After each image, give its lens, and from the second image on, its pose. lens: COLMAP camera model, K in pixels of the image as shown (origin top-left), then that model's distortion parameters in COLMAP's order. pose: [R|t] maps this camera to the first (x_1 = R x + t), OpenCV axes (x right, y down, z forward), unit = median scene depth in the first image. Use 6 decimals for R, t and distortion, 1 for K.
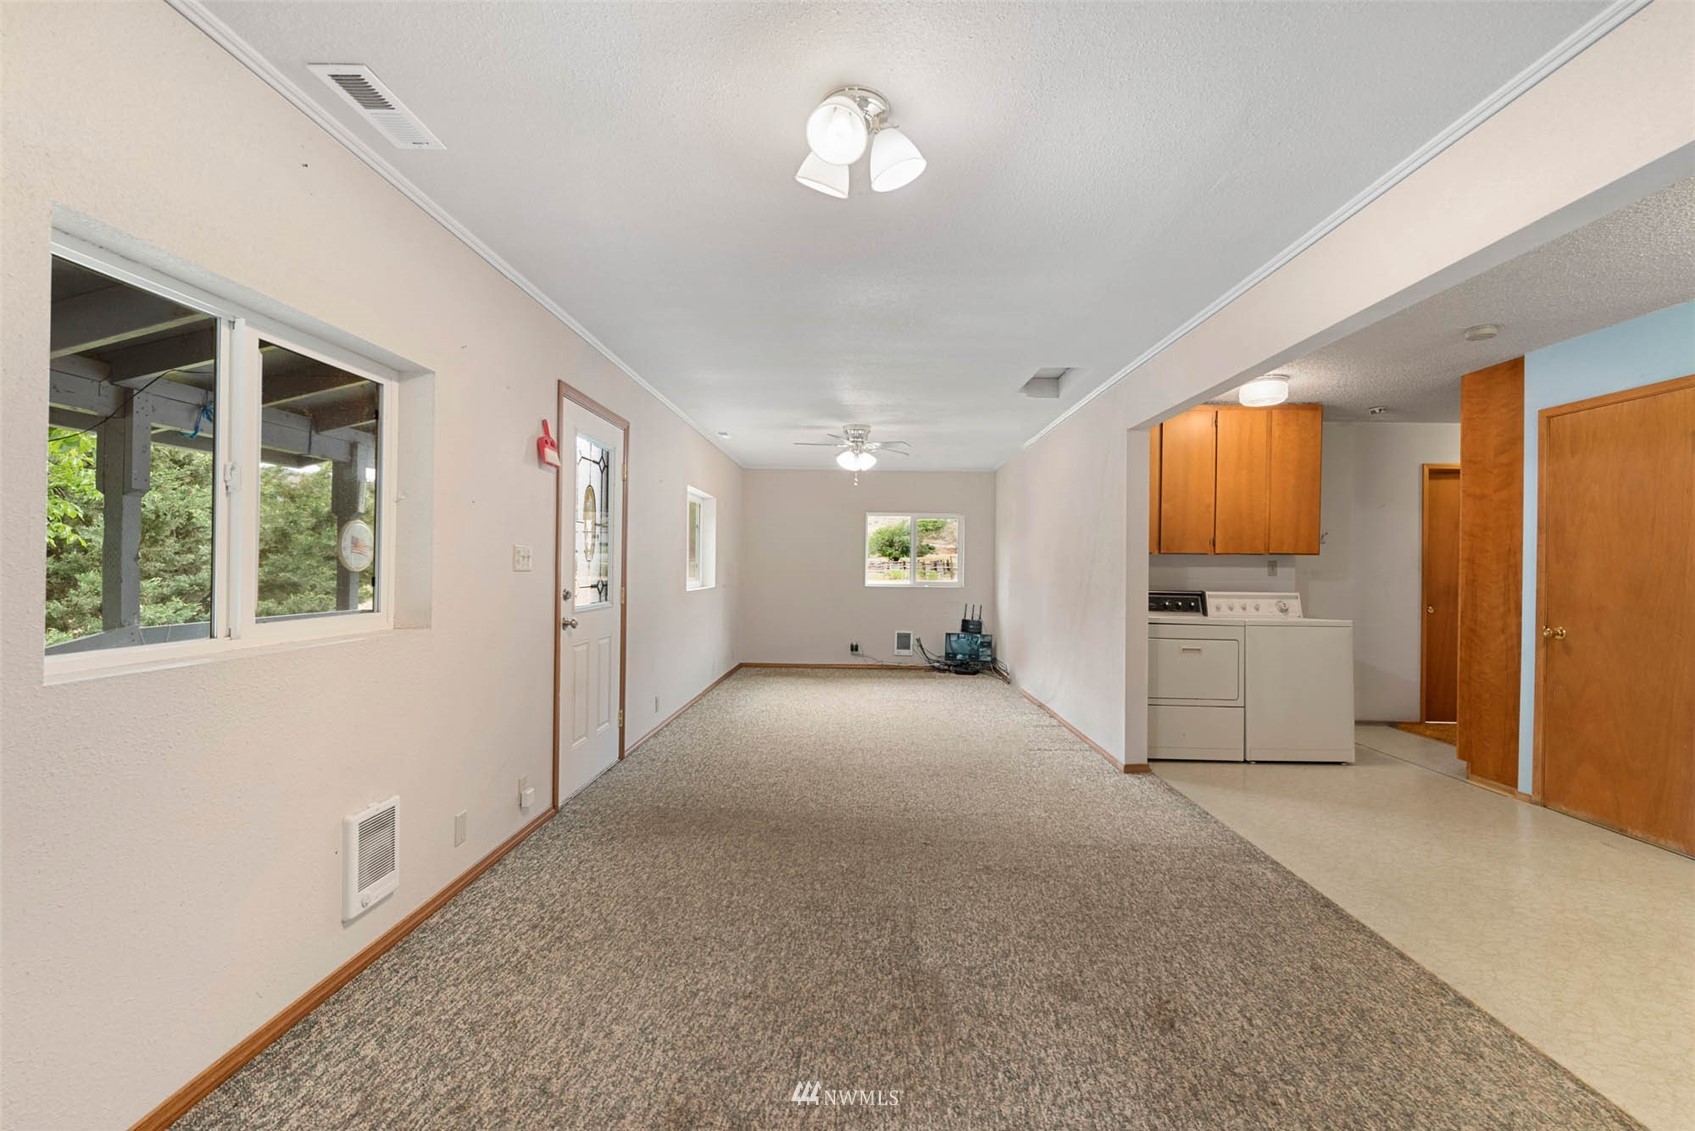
lens RADIAL K [[733.8, 0, 844.9], [0, 733.8, 564.8], [0, 0, 1]] dist [-0.000207, 0.000355]
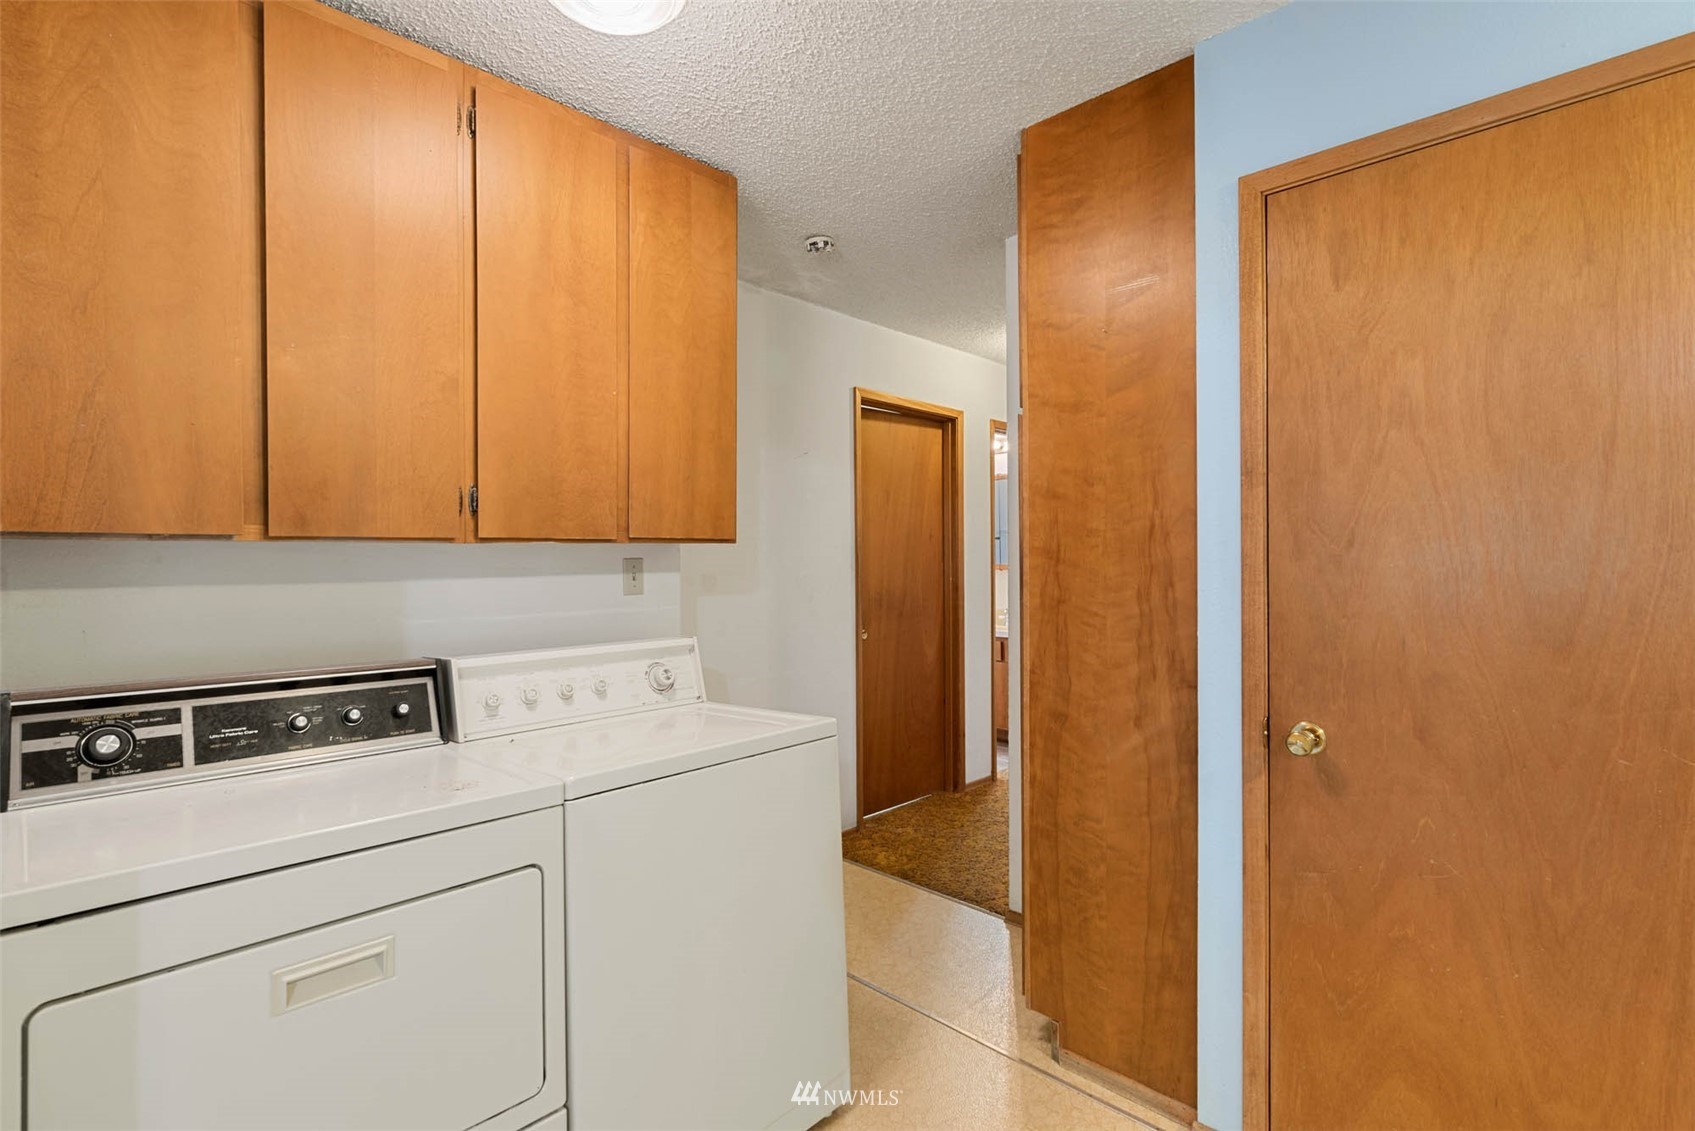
lens RADIAL K [[781.7, 0, 853.2], [0, 781.7, 560.6], [0, 0, 1]] dist [0.003414, -0.000146]
pose [[0.676294, -0.019137, 0.736383, 0.452887], [0.013534, 0.999817, 0.013553, -0.010467], [-0.736508, 0.000800, 0.676429, 0.808141]]
